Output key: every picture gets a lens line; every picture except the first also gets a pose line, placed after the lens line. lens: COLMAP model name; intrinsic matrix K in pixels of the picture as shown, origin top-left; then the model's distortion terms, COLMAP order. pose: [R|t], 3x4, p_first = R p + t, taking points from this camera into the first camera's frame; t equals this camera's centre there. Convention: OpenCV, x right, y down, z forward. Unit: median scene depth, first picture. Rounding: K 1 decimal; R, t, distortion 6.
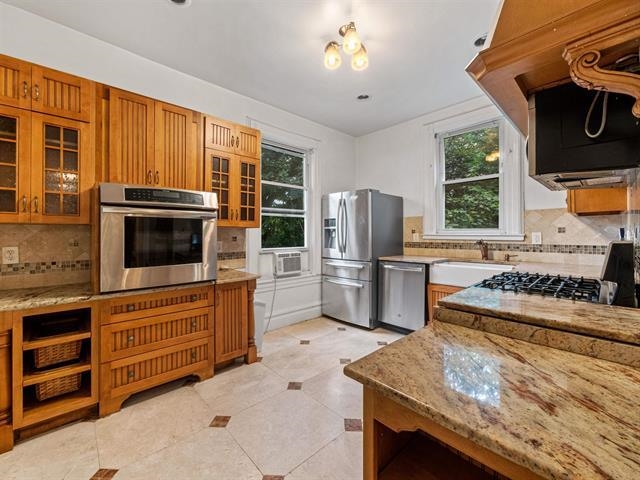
lens RADIAL K [[270.3, 0, 319.3], [0, 270.3, 236.3], [0, 0, 1]] dist [-0.003552, 0.000878]
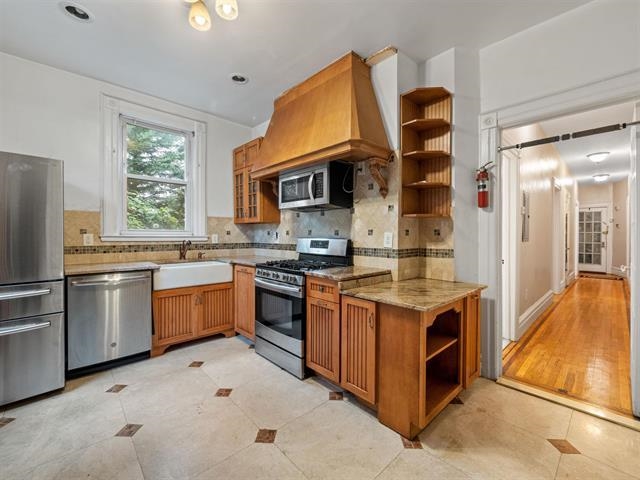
lens RADIAL K [[270.3, 0, 318.2], [0, 270.3, 238.5], [0, 0, 1]] dist [-0.003552, 0.000878]
pose [[0.004035, -0.008210, 0.999958, -0.470319], [0.004633, 0.999956, 0.008191, -0.002744], [-0.999981, 0.004600, 0.004073, 0.464121]]
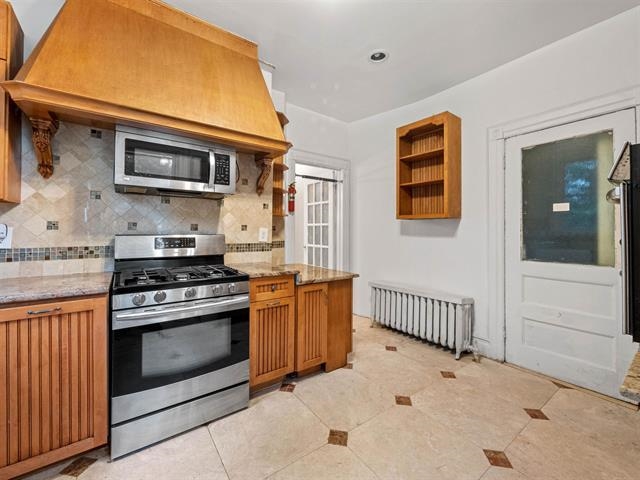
lens RADIAL K [[270.3, 0, 312.4], [0, 270.3, 228.6], [0, 0, 1]] dist [-0.003552, 0.000878]
pose [[-0.990364, -0.001493, 0.138479, 0.049176], [-0.001264, 0.999998, 0.001740, -0.013146], [-0.138481, 0.001548, -0.990364, 1.107924]]
